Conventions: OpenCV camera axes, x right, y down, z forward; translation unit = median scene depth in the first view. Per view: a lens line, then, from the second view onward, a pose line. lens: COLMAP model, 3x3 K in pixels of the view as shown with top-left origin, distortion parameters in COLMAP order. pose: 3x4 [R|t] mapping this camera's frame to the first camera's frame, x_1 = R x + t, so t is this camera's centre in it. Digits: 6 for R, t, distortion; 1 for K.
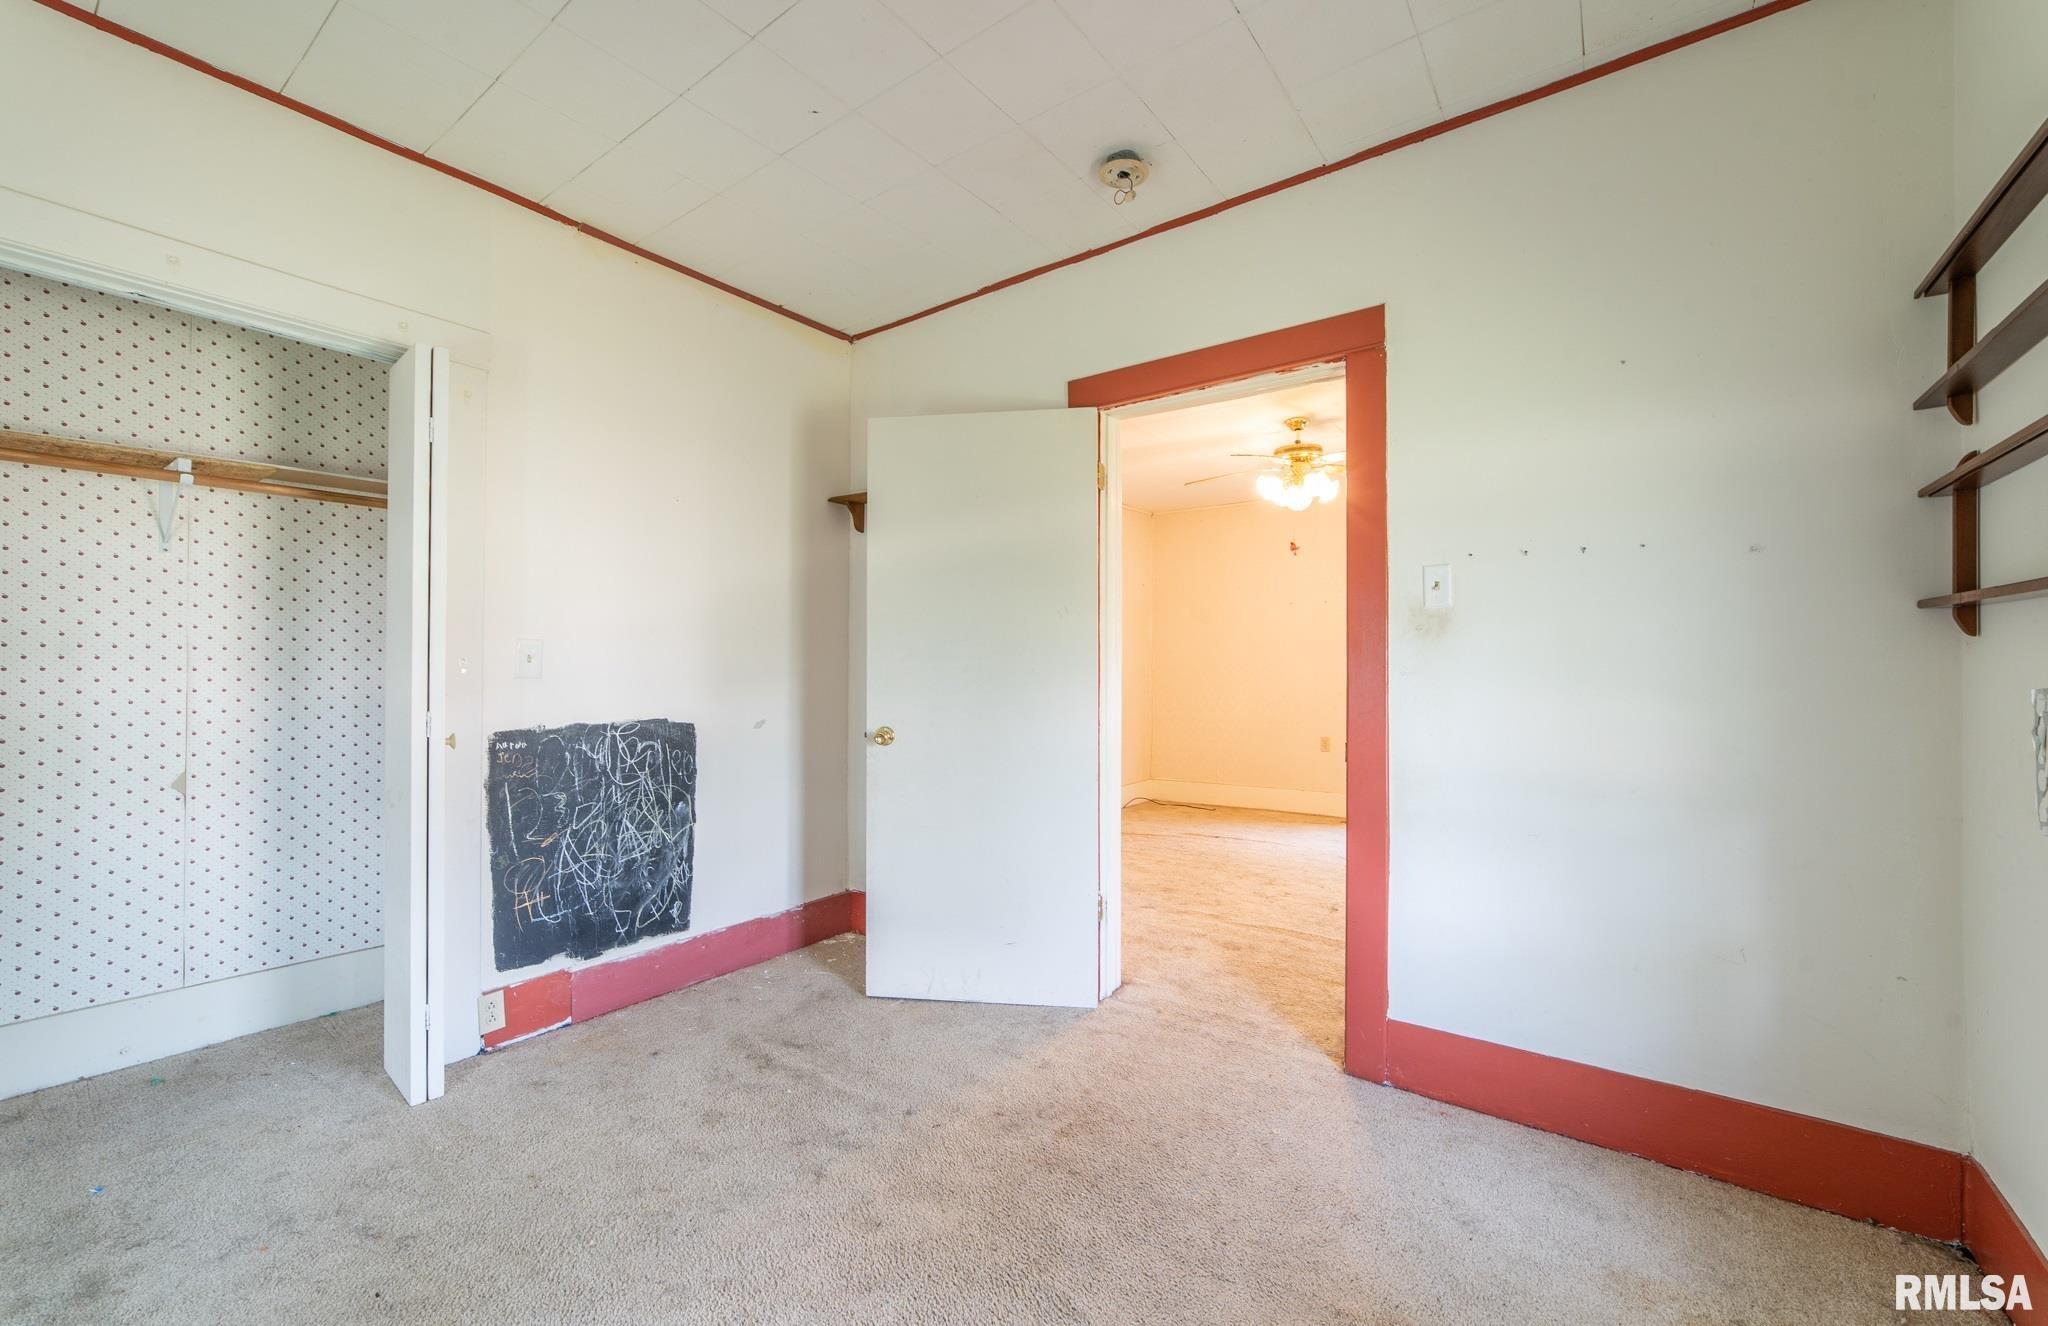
lens RADIAL K [[826.1, 0, 1021.7], [0, 826.1, 667.1], [0, 0, 1]] dist [-0.001375, 0.000002]
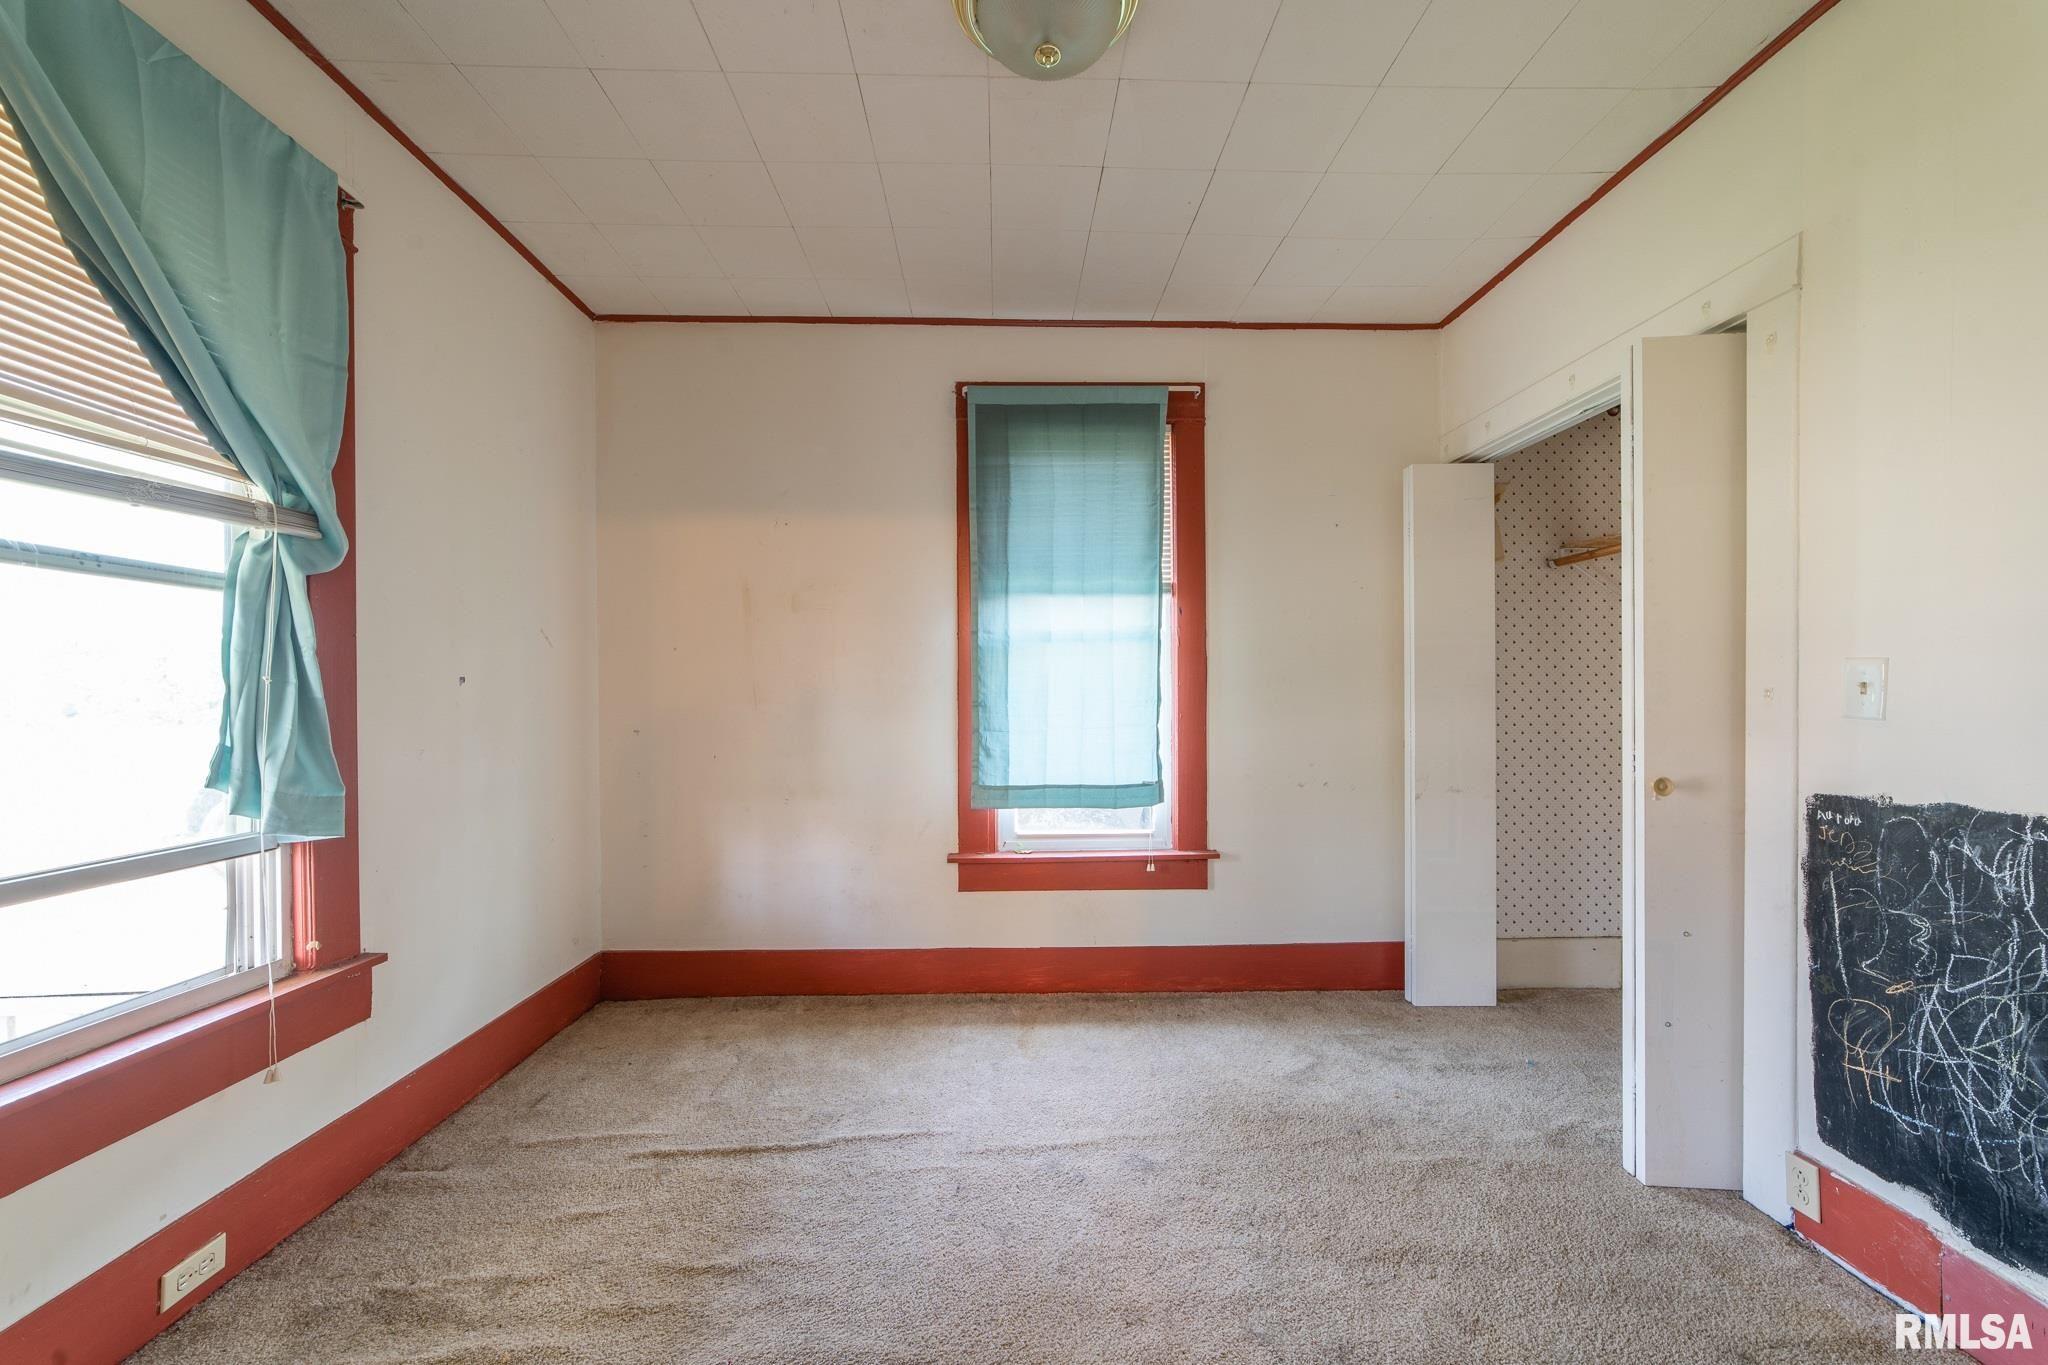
lens RADIAL K [[837.9, 0, 1020.7], [0, 837.9, 691.4], [0, 0, 1]] dist [0.001134, 0.000112]
pose [[-0.800413, 0.001017, -0.599448, 0.310735], [0.001570, 0.999999, -0.000400, -0.008322], [0.599446, -0.001261, -0.800414, 1.107837]]
